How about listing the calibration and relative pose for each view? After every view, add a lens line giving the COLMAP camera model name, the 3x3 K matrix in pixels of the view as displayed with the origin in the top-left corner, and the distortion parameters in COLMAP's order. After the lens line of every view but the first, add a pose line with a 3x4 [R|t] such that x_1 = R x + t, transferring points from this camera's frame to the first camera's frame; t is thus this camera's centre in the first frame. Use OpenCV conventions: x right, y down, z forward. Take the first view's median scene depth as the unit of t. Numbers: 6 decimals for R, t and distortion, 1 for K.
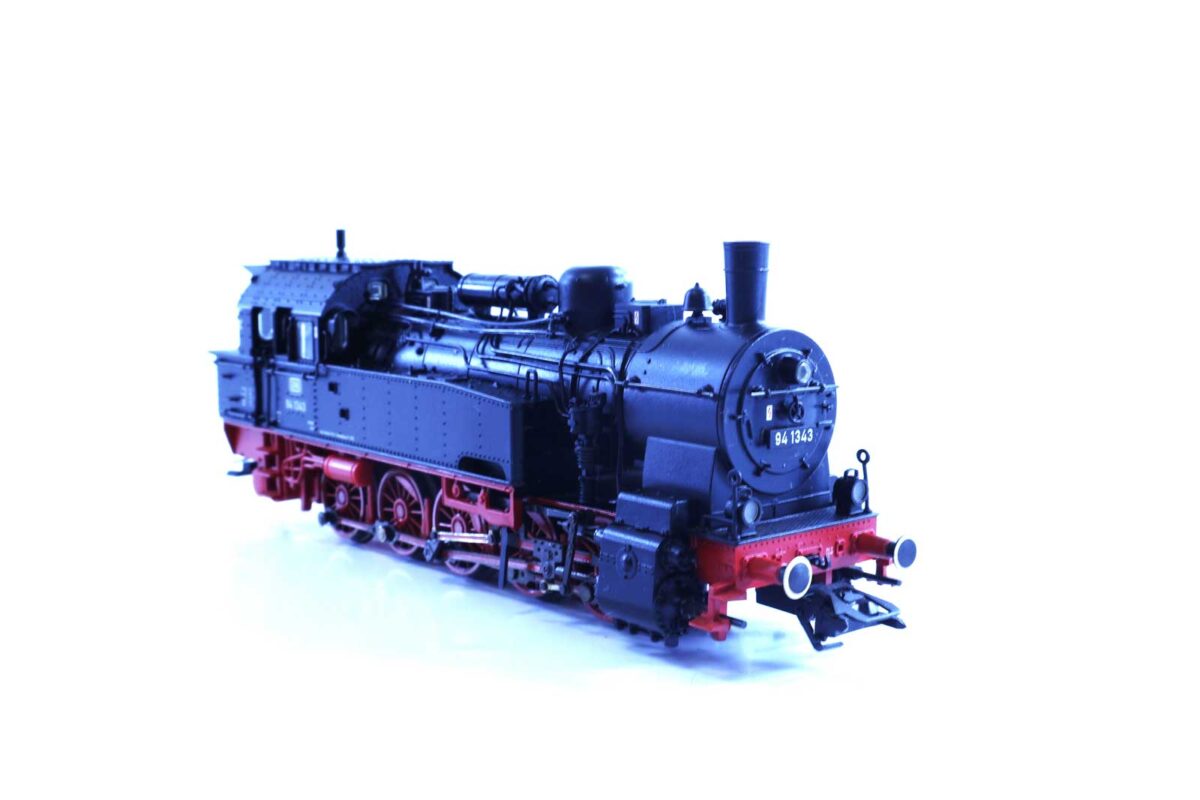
lens RADIAL K [[1438.2, 0, 600.0], [0, 1438.2, 400.0], [0, 0, 1]] dist [0.006473, 0.001353]
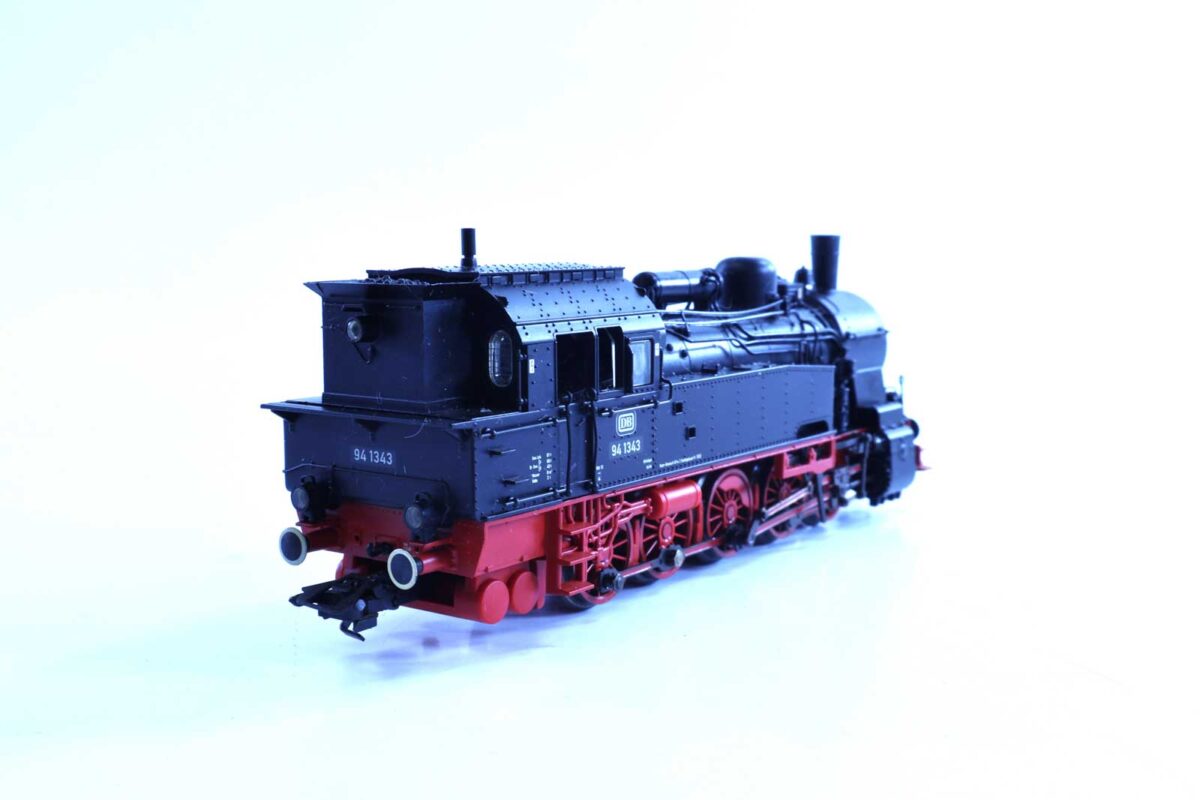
lens RADIAL K [[1438.2, 0, 600.0], [0, 1438.2, 400.0], [0, 0, 1]] dist [0.006473, 0.001353]
pose [[-0.242700, -0.120293, 0.962614, -1.019804], [0.111208, 0.982291, 0.150790, -0.151396], [-0.963706, 0.143647, -0.225025, 1.243924]]
